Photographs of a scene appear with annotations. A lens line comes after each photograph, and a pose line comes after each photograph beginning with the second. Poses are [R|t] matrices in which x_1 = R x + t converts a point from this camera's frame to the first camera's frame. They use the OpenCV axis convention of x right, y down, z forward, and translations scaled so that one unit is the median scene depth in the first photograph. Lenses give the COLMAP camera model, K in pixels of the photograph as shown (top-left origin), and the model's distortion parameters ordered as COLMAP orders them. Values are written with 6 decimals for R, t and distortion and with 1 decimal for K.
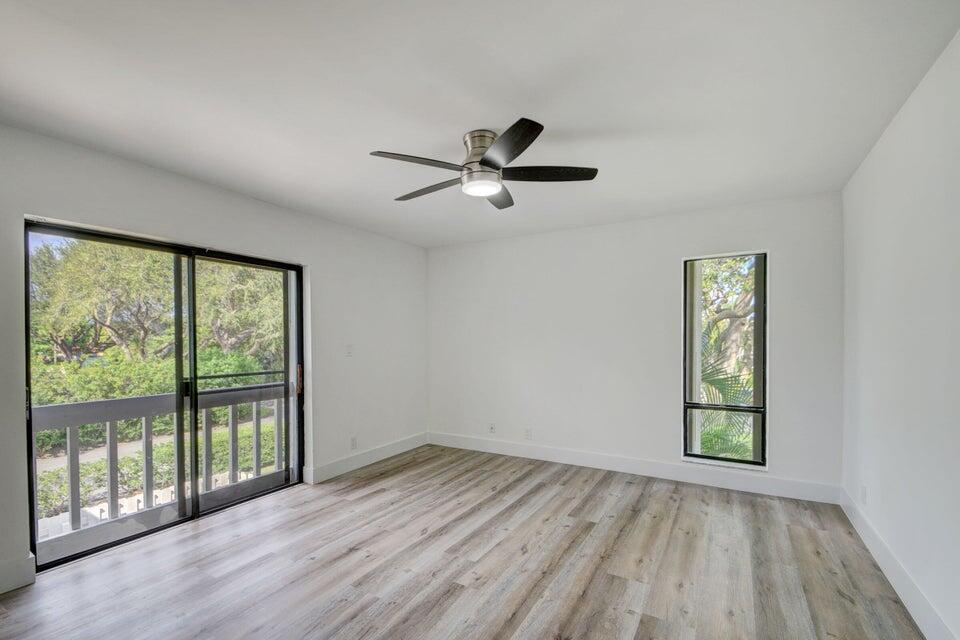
lens RADIAL K [[423.9, 0, 476.1], [0, 423.9, 345.2], [0, 0, 1]] dist [-0.001603, -0.000774]
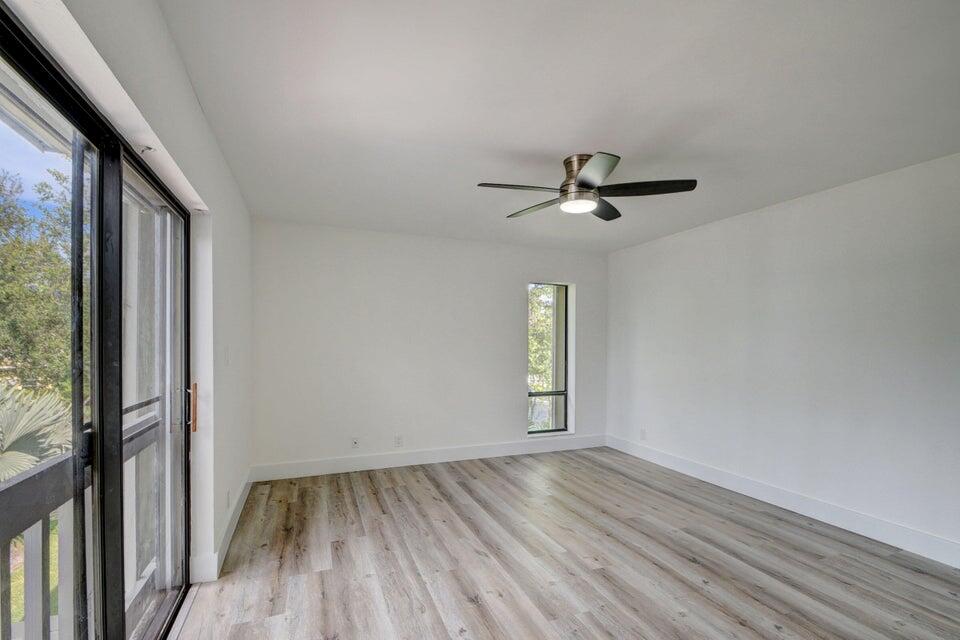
lens RADIAL K [[423.9, 0, 476.1], [0, 423.9, 345.2], [0, 0, 1]] dist [-0.001603, -0.000774]
pose [[0.611353, 0.003924, 0.791348, -0.679857], [0.000120, 0.999987, -0.005051, -0.002350], [-0.791358, 0.003183, 0.611345, 0.361051]]
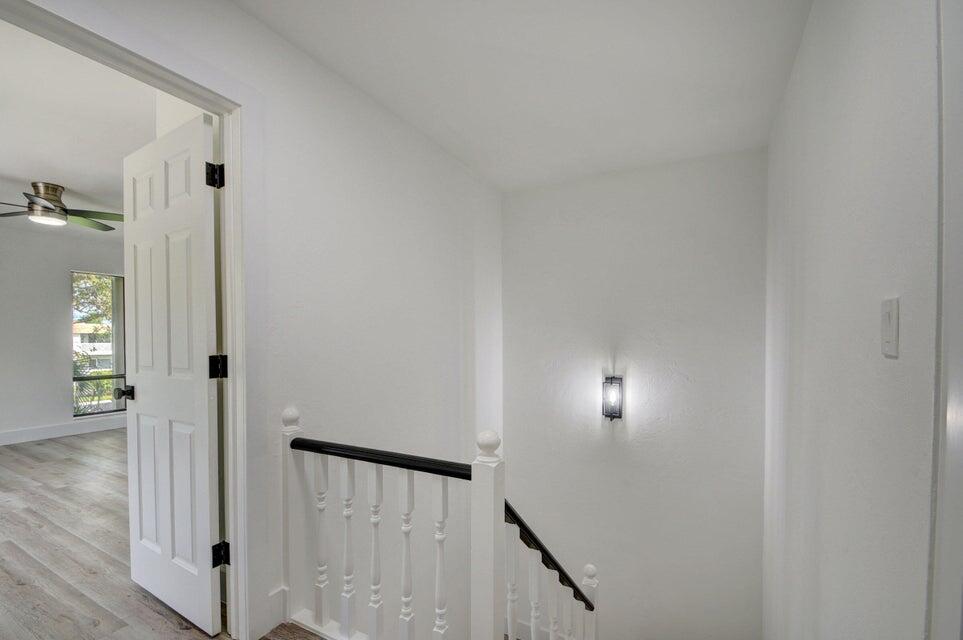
lens RADIAL K [[425.3, 0, 477.6], [0, 425.3, 345.3], [0, 0, 1]] dist [-0.001603, -0.000774]
pose [[-0.036310, -0.009808, 0.999292, -0.993024], [0.012965, 0.999863, 0.010285, 0.039130], [-0.999256, 0.013330, -0.036178, -0.263920]]
